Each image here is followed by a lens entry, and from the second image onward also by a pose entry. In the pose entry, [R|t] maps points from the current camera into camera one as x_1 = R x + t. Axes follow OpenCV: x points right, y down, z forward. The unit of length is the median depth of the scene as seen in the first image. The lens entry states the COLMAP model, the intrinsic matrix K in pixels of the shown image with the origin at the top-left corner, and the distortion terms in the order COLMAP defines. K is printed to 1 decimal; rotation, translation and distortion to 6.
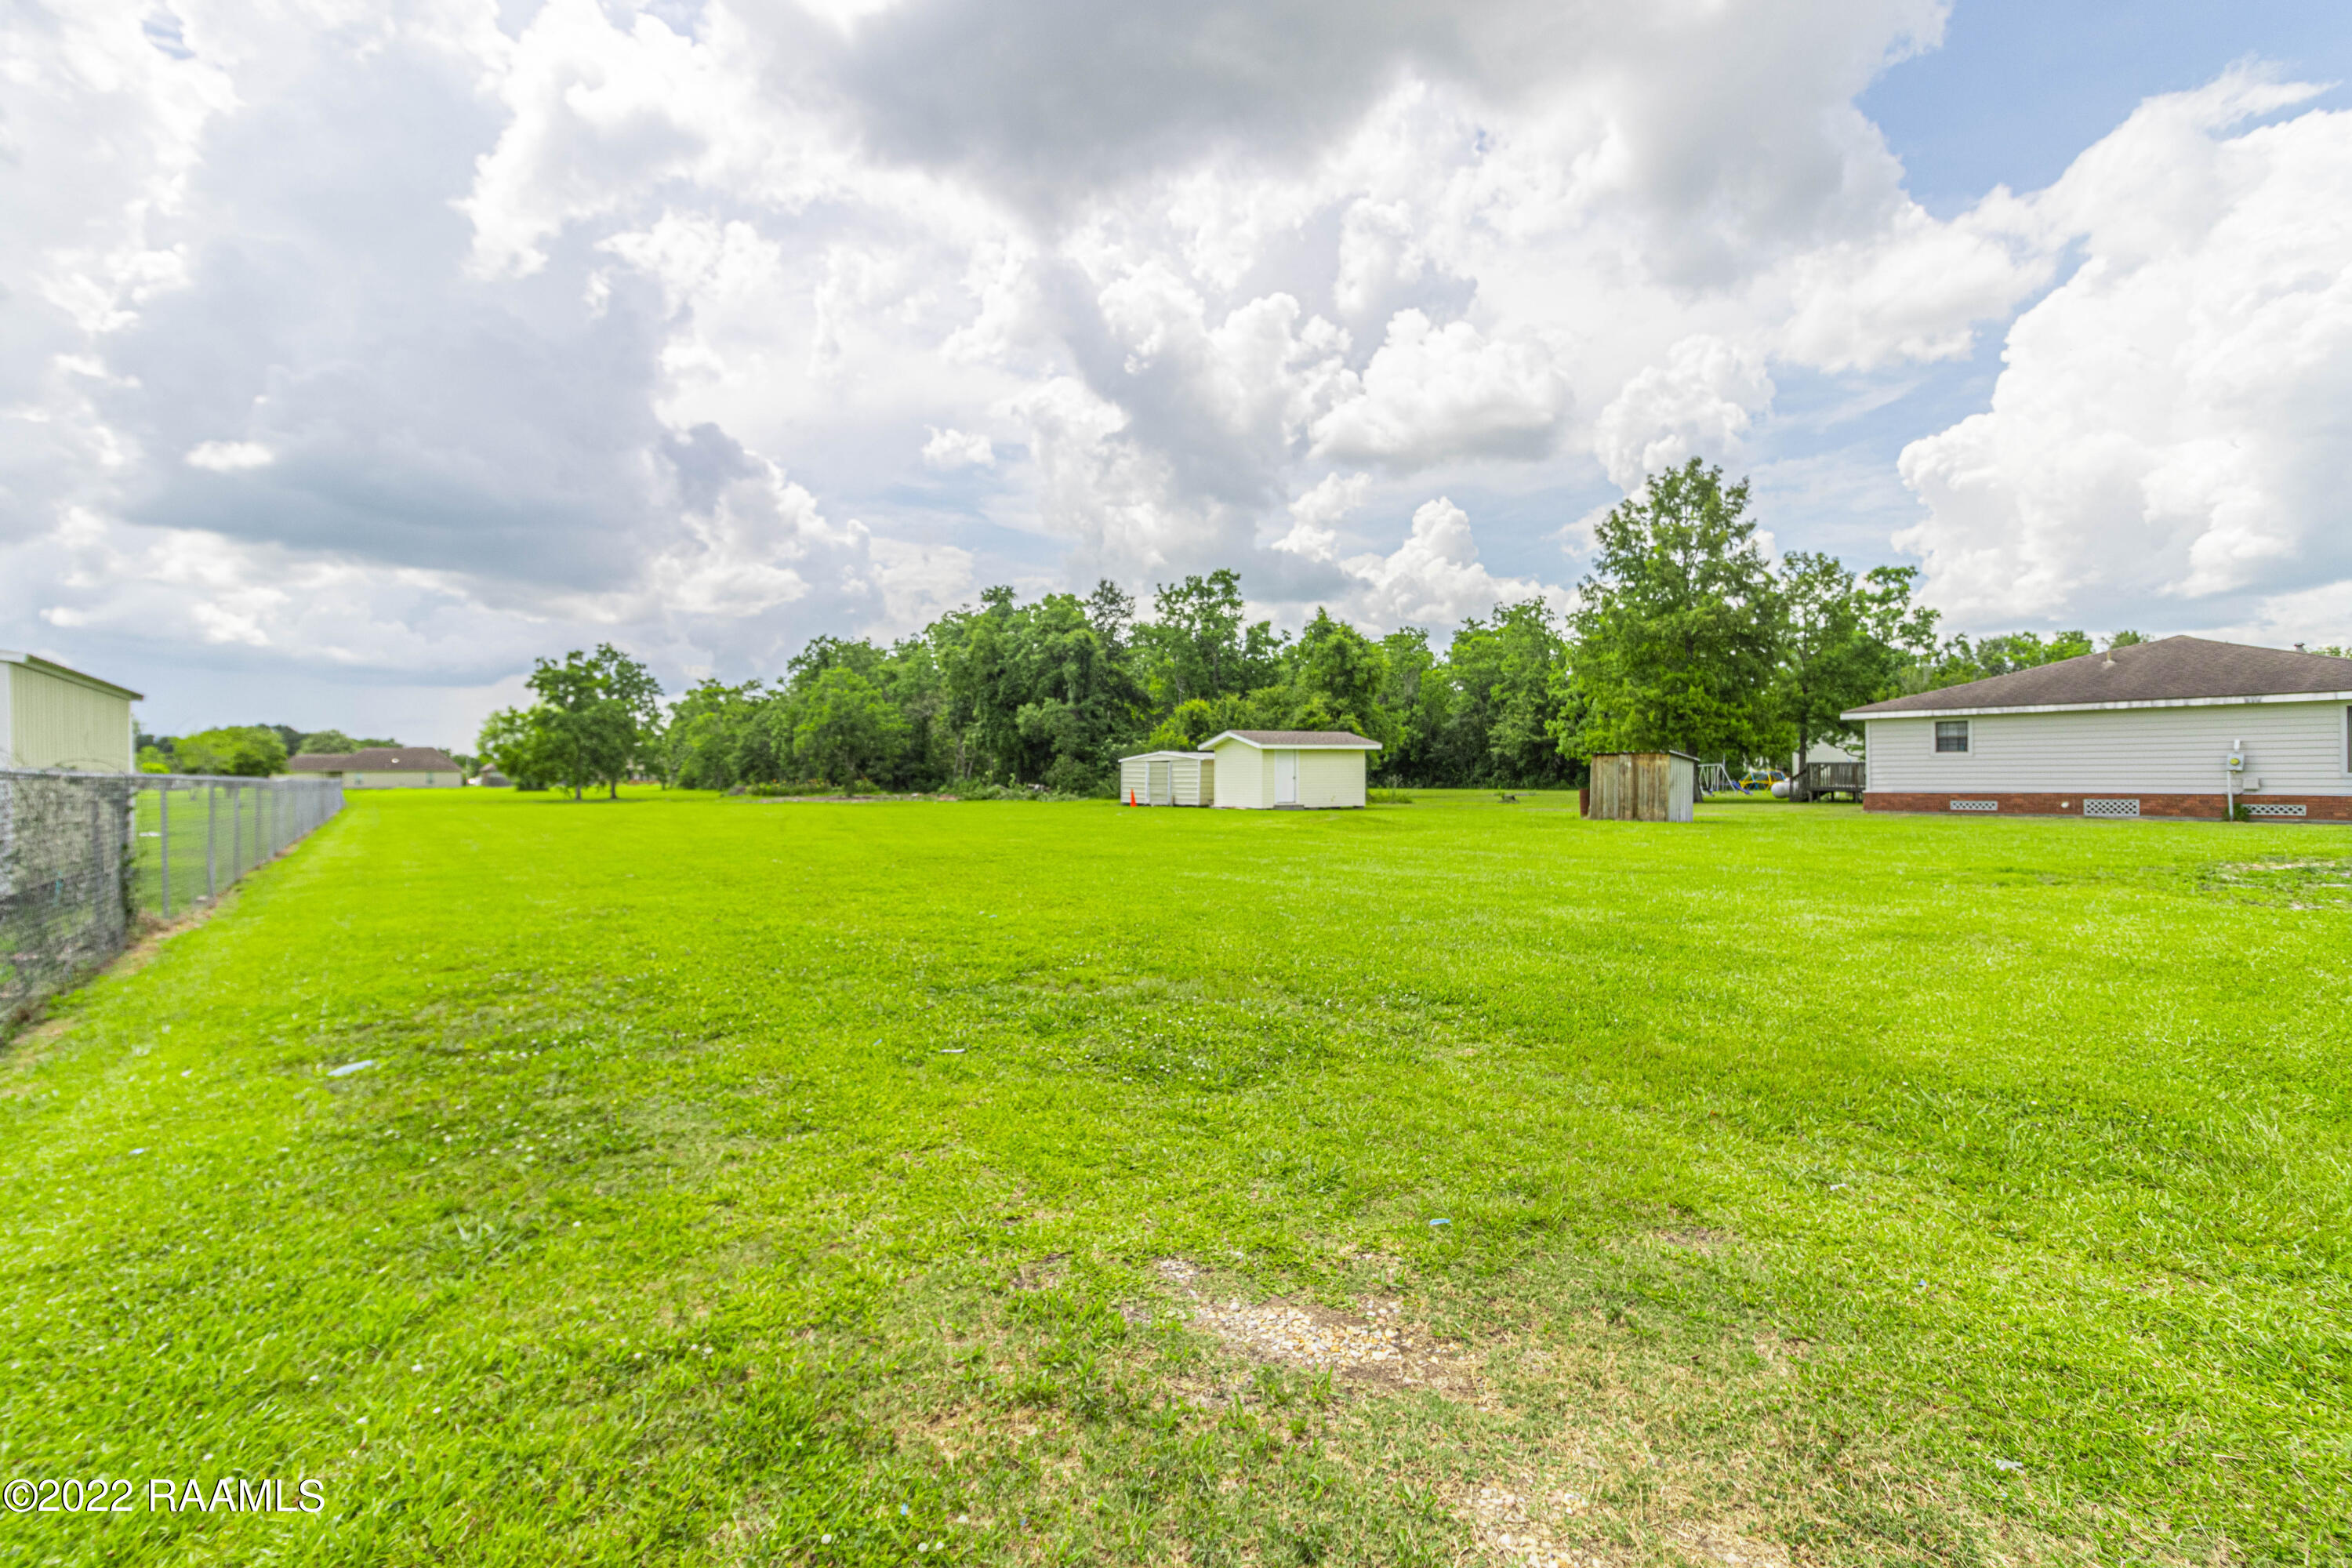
lens RADIAL K [[1104.1, 0, 1175.9], [0, 1104.1, 777.4], [0, 0, 1]] dist [0.003244, 0.000829]
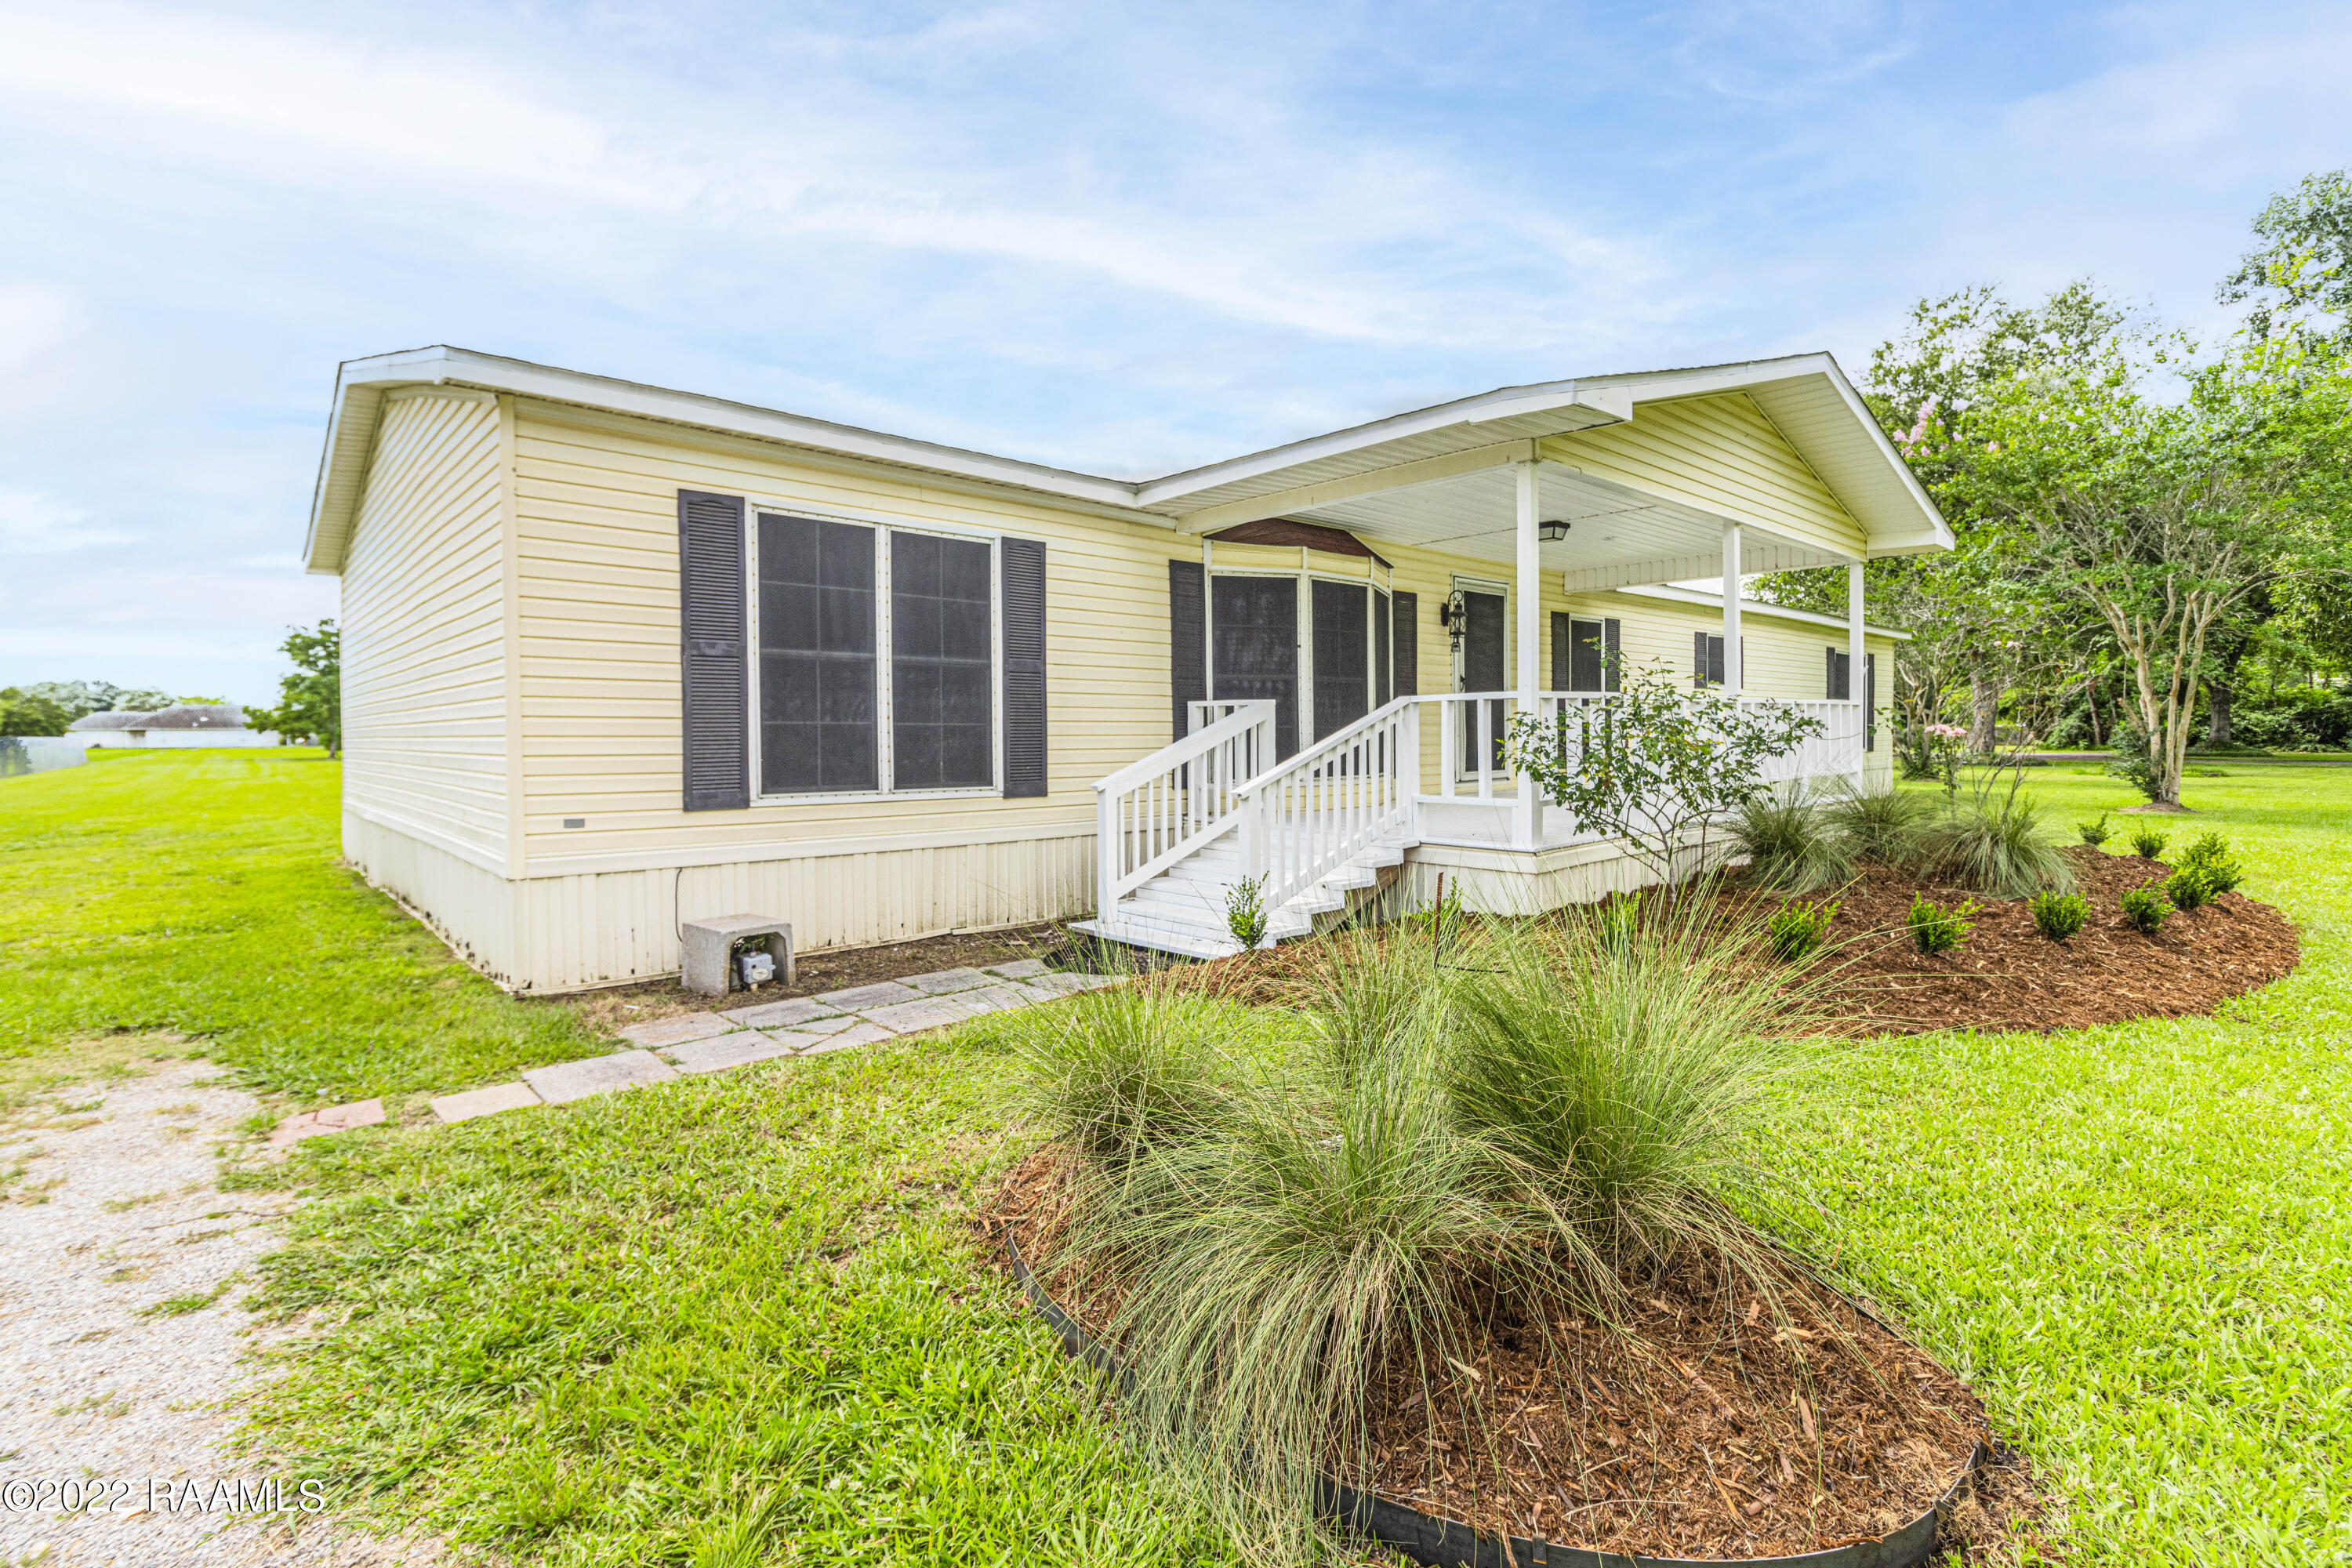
lens RADIAL K [[1104.1, 0, 1171.4], [0, 1104.1, 740.3], [0, 0, 1]] dist [0.003244, 0.000829]
pose [[0.996953, 0.002898, 0.077956, 0.122947], [-0.002976, 0.999995, 0.000896, -0.000225], [-0.077953, -0.001125, 0.996956, -0.082975]]
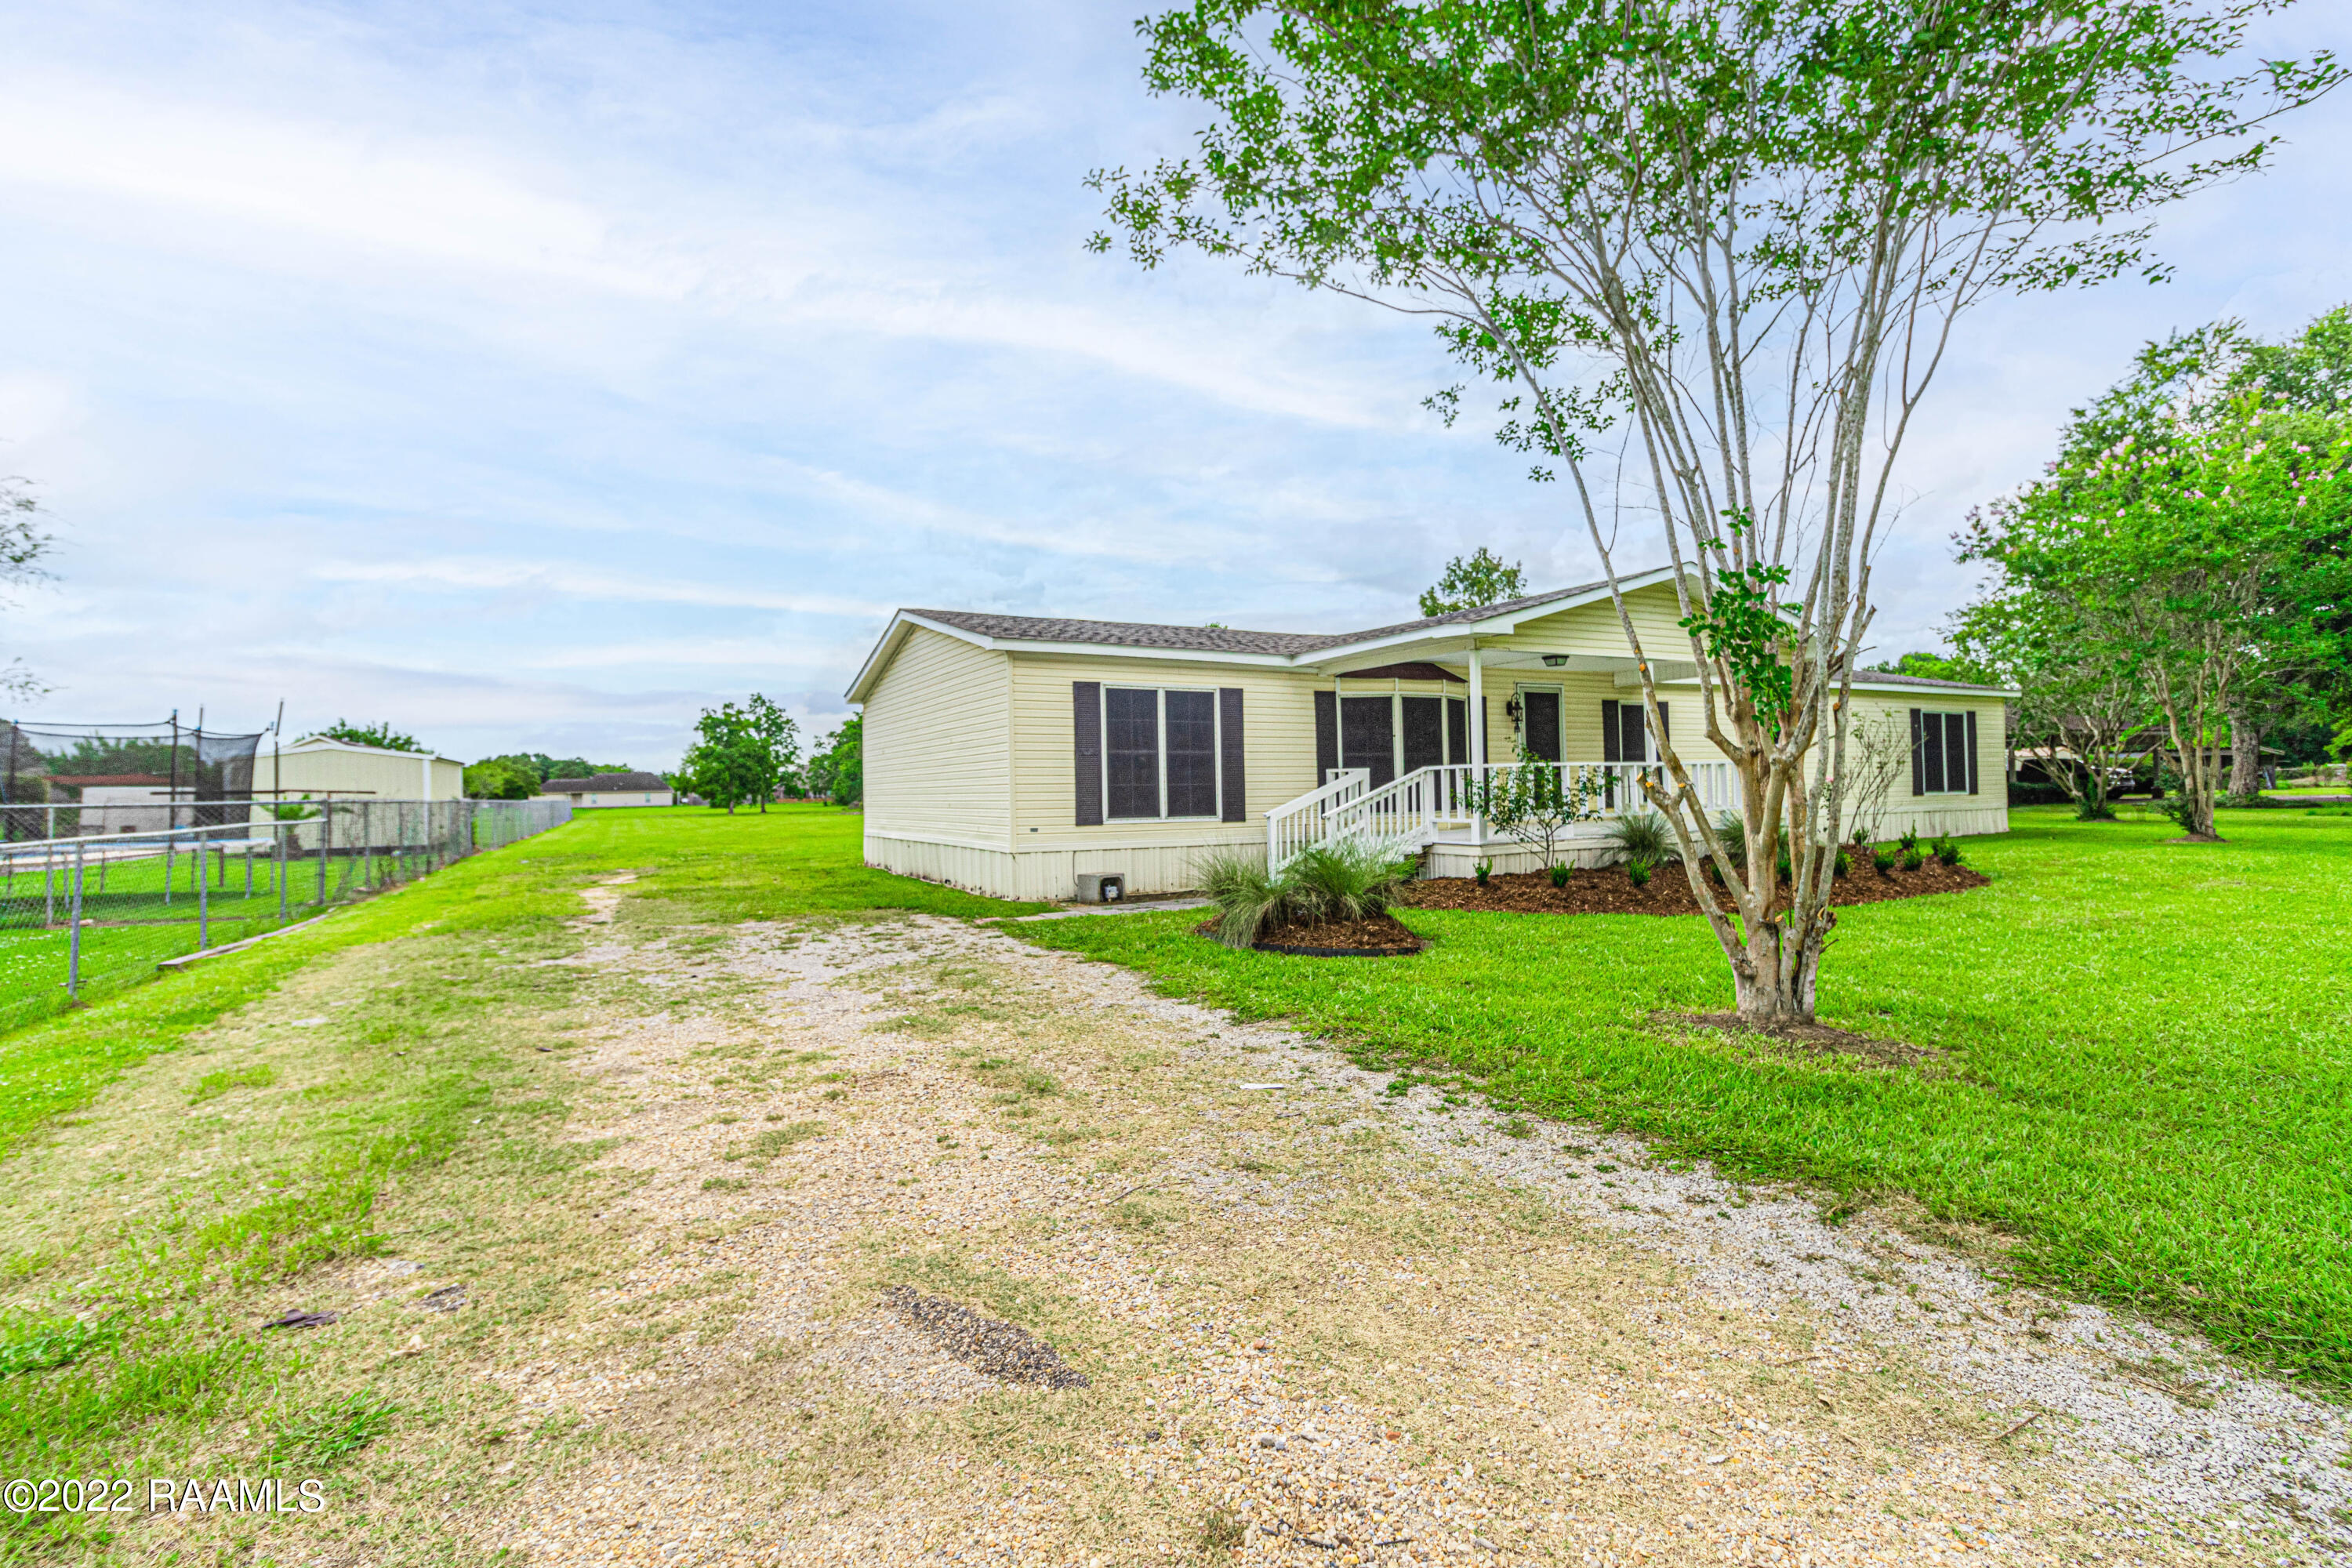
lens RADIAL K [[1104.1, 0, 1174.1], [0, 1104.1, 785.5], [0, 0, 1]] dist [0.003244, 0.000829]
pose [[0.987183, -0.009300, -0.159323, 0.135128], [0.008286, 0.999941, -0.007025, -0.000013], [0.159379, 0.005615, 0.987201, -0.156548]]
